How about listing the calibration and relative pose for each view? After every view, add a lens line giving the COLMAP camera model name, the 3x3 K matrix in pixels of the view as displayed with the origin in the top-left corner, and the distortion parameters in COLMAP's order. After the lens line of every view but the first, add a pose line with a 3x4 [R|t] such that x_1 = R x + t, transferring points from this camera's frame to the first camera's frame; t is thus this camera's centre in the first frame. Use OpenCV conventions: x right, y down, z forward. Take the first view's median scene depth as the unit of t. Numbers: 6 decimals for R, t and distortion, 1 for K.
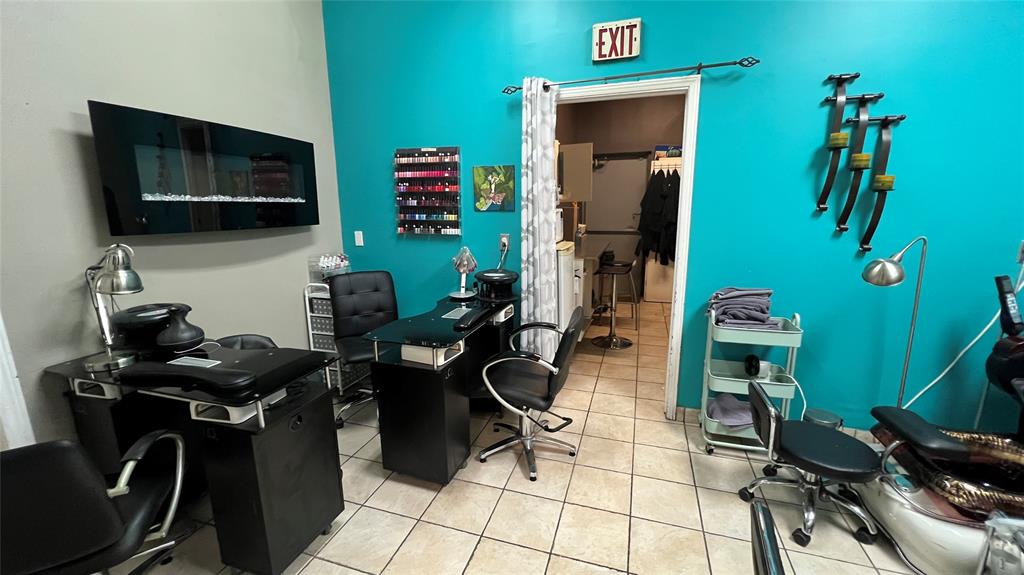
lens RADIAL K [[409.4, 0, 509.7], [0, 409.4, 287.0], [0, 0, 1]] dist [-0.001442, 0.000008]
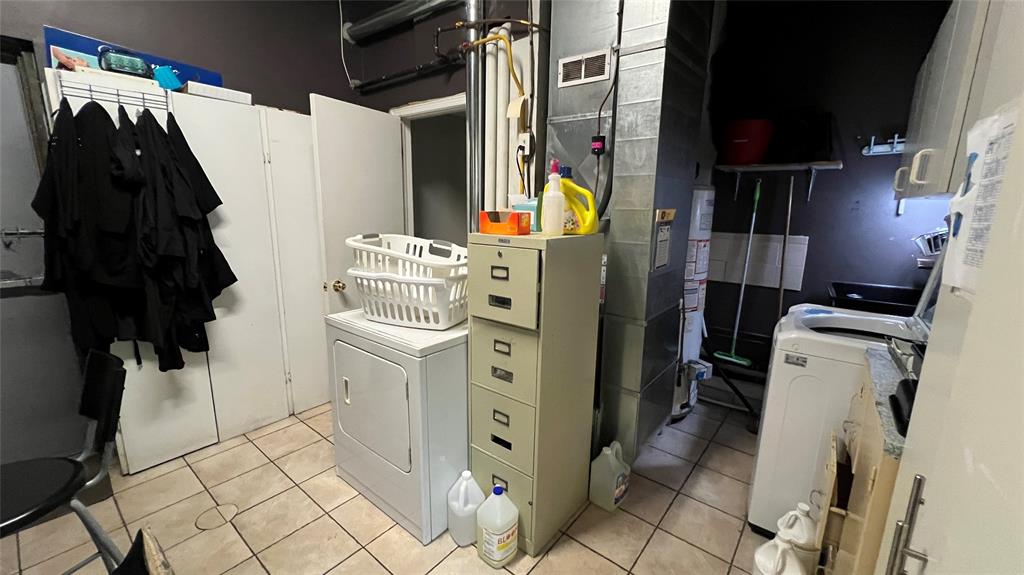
lens RADIAL K [[409.4, 0, 509.7], [0, 409.4, 287.0], [0, 0, 1]] dist [-0.001442, 0.000008]
pose [[0.363524, -0.167096, 0.916477, 0.159827], [0.164212, 0.979871, 0.113519, -0.119255], [-0.916998, 0.109230, 0.383646, 0.567096]]
